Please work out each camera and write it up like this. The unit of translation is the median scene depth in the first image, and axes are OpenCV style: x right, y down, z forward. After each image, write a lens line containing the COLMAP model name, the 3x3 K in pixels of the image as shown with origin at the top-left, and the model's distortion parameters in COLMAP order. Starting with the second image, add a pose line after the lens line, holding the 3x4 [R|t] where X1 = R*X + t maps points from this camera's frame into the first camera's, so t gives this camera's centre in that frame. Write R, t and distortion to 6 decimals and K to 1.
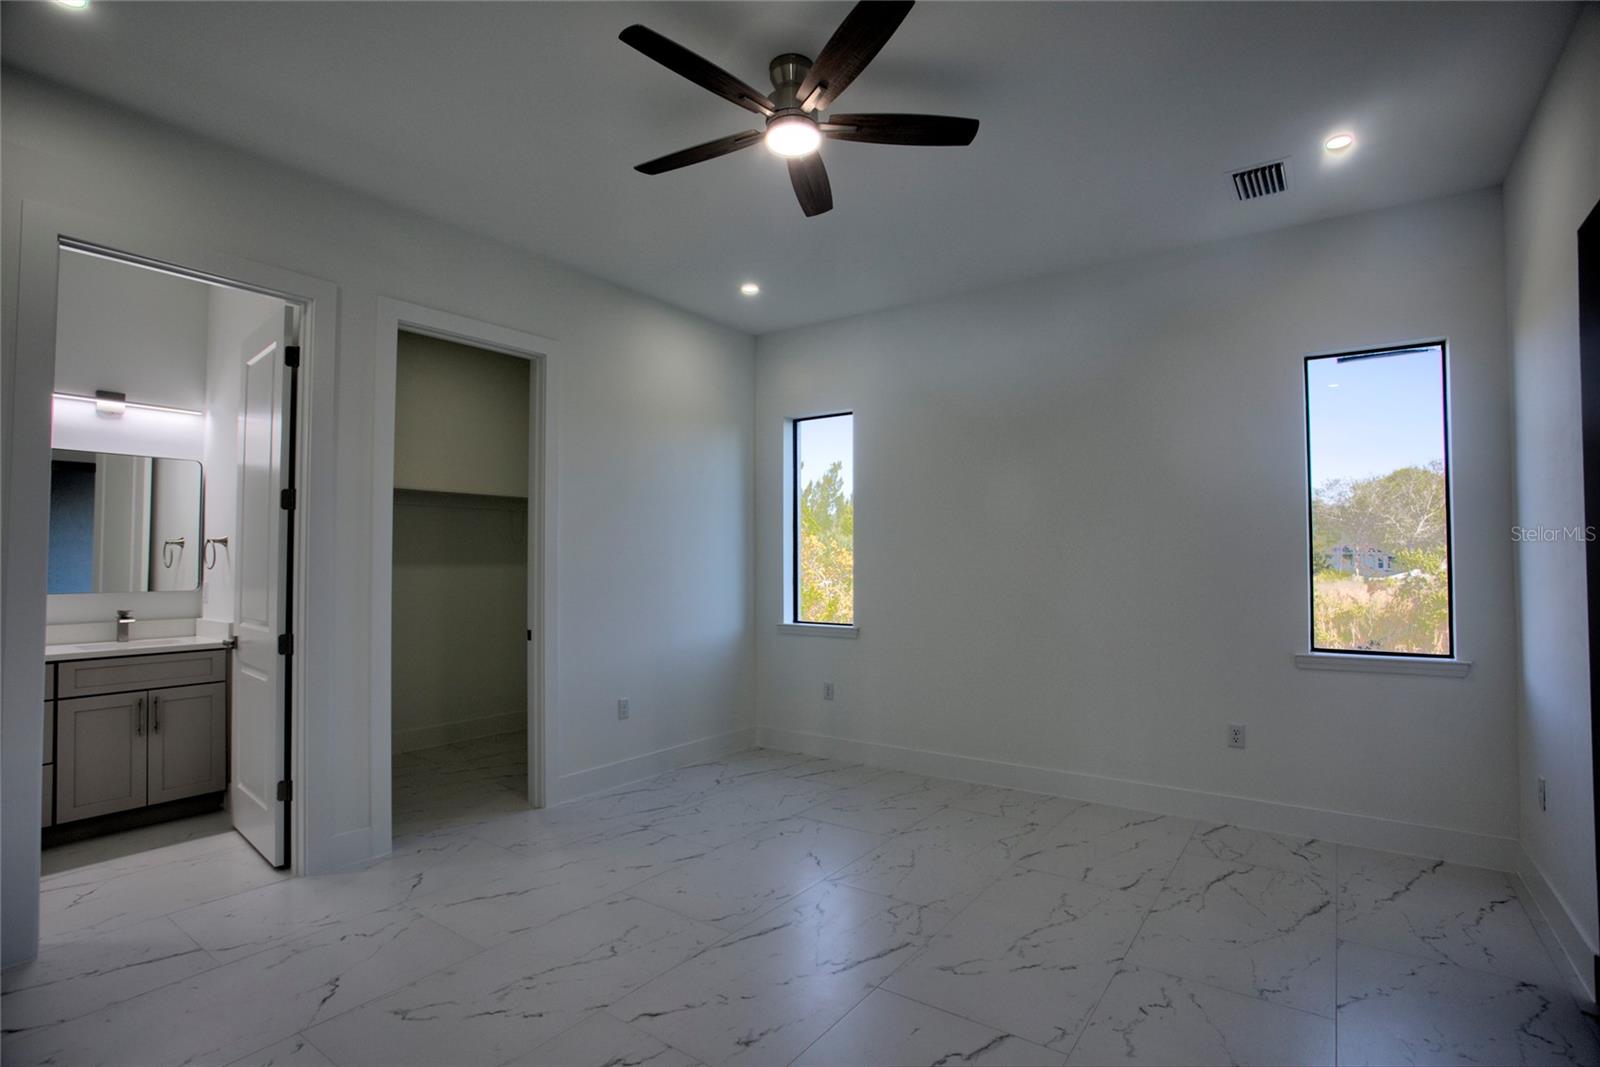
lens RADIAL K [[777.5, 0, 791.0], [0, 777.5, 535.8], [0, 0, 1]] dist [-0.080064, 0.038312]
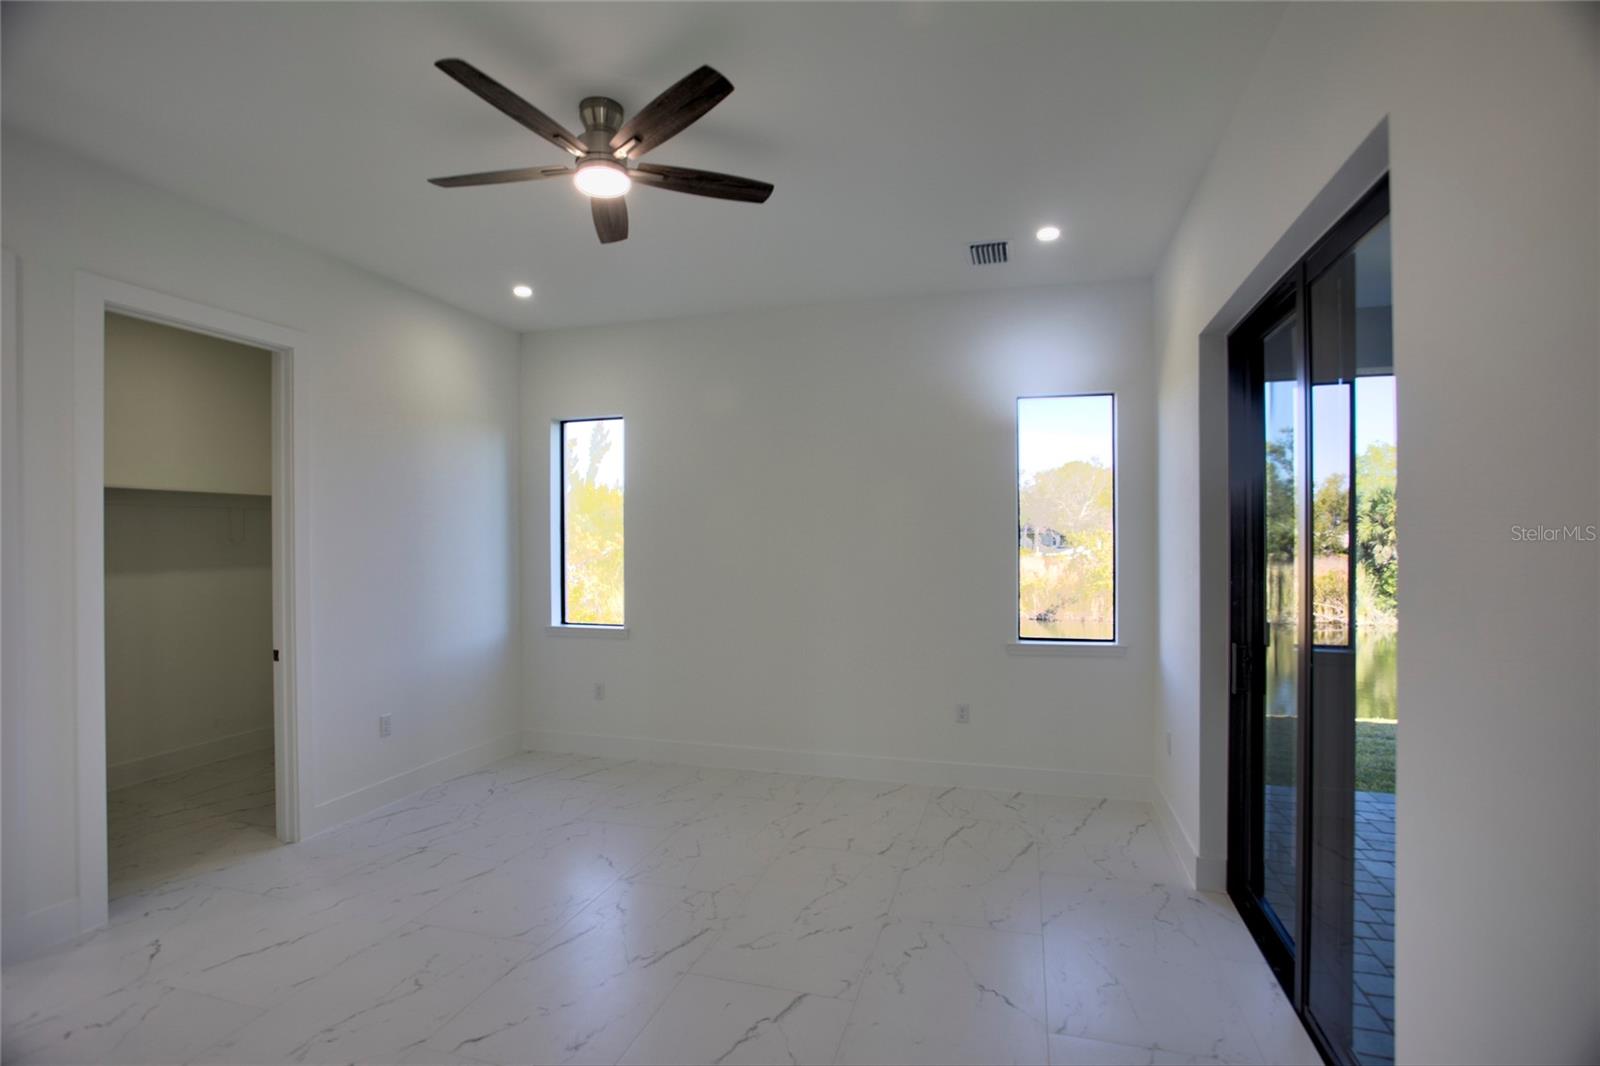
lens RADIAL K [[777.5, 0, 791.0], [0, 777.5, 535.3], [0, 0, 1]] dist [-0.080064, 0.038312]
pose [[0.943315, -0.005193, 0.331859, -0.076600], [-0.004486, 0.999587, 0.028392, -0.053760], [-0.331869, -0.028271, 0.942902, -0.054194]]
